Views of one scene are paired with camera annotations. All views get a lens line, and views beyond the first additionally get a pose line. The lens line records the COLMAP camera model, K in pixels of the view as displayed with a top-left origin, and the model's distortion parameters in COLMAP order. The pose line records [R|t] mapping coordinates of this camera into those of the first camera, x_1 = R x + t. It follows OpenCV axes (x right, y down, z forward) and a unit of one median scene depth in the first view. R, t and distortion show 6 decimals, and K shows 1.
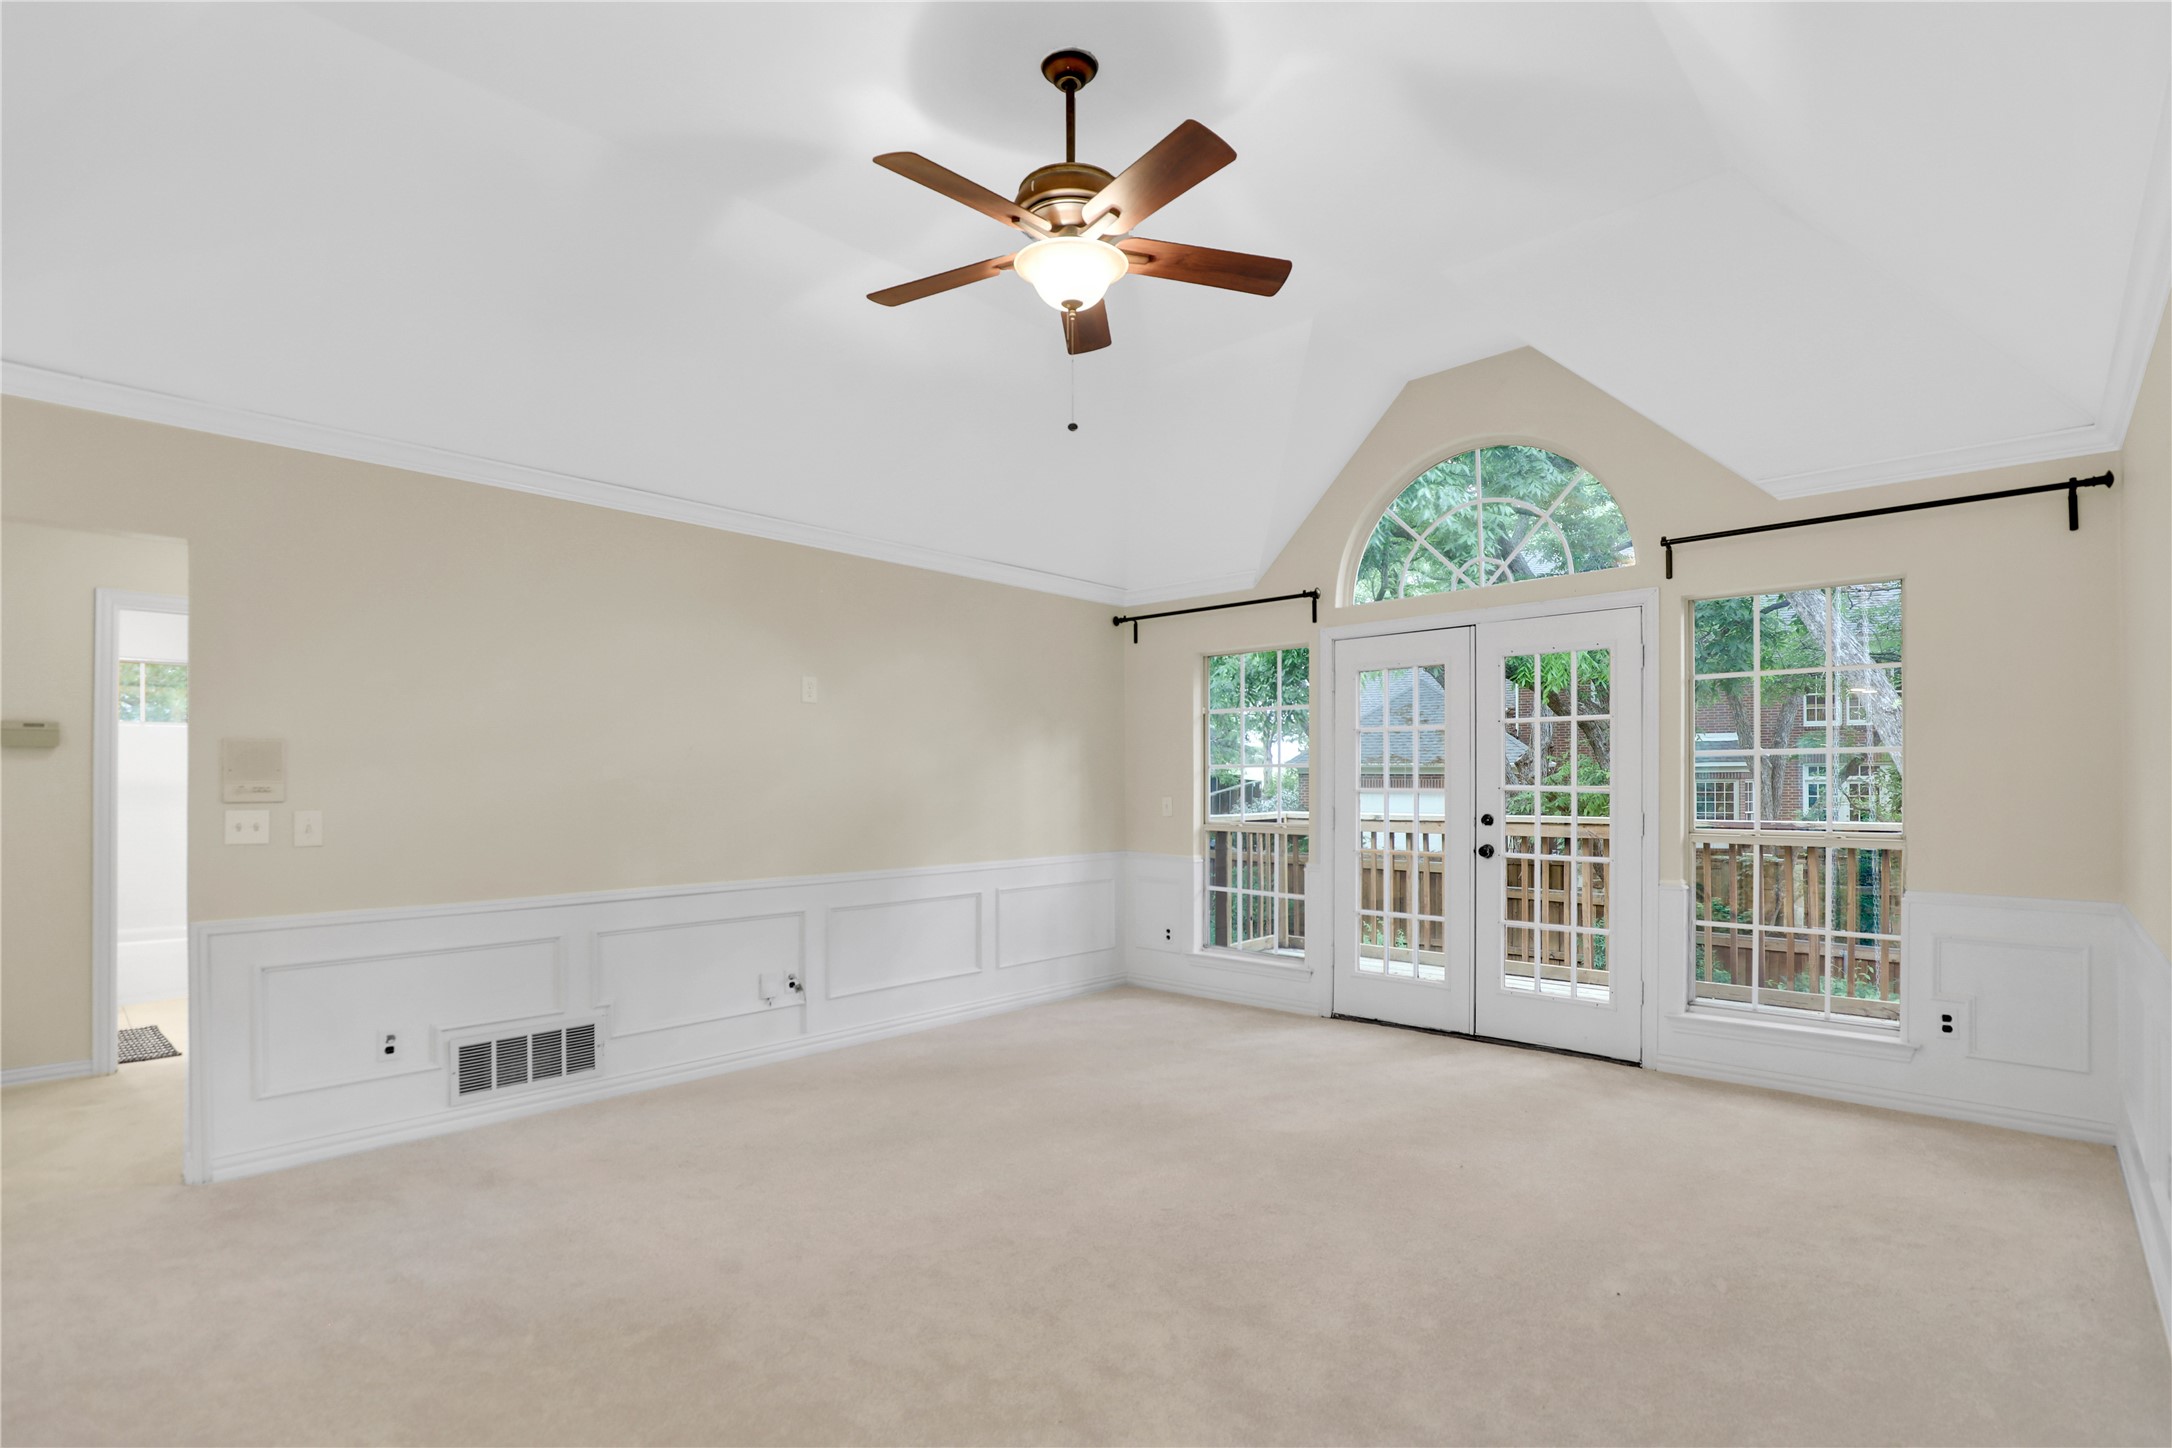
lens RADIAL K [[1037.0, 0, 1082.1], [0, 1037.0, 782.0], [0, 0, 1]] dist [0.001336, 0.000061]
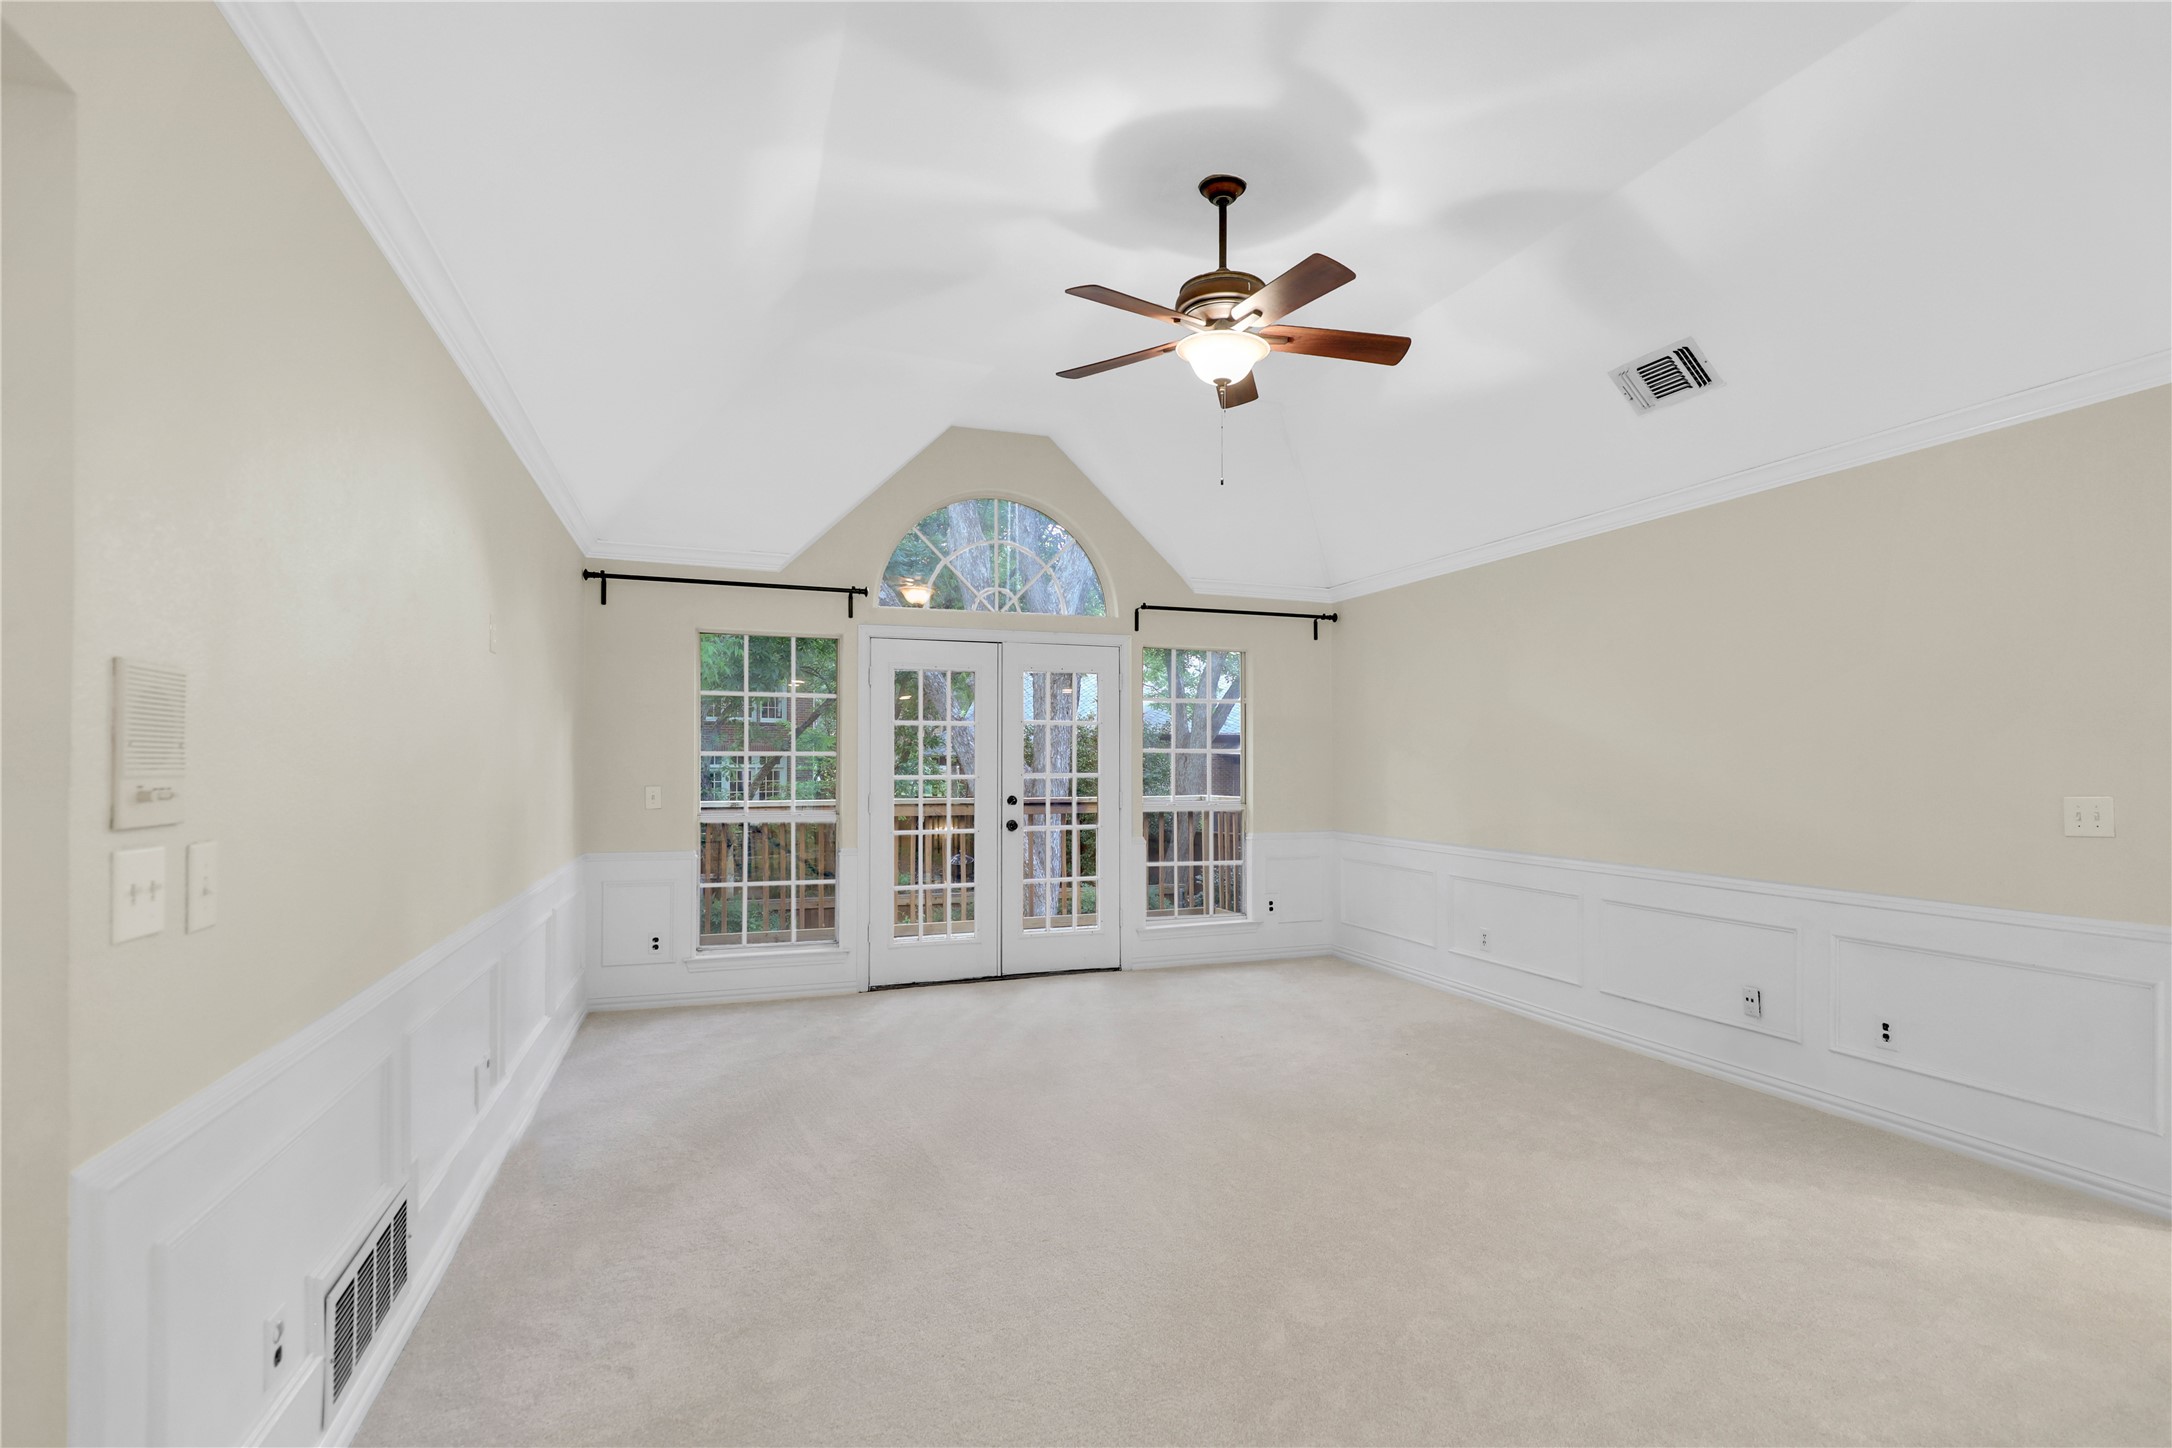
lens RADIAL K [[1030.6, 0, 1081.3], [0, 1030.6, 765.5], [0, 0, 1]] dist [0.000787, 0.000028]
pose [[0.463198, 0.005634, 0.886237, -0.662330], [-0.000961, 0.999982, -0.005855, 0.001684], [-0.886254, 0.001861, 0.463195, 0.350433]]
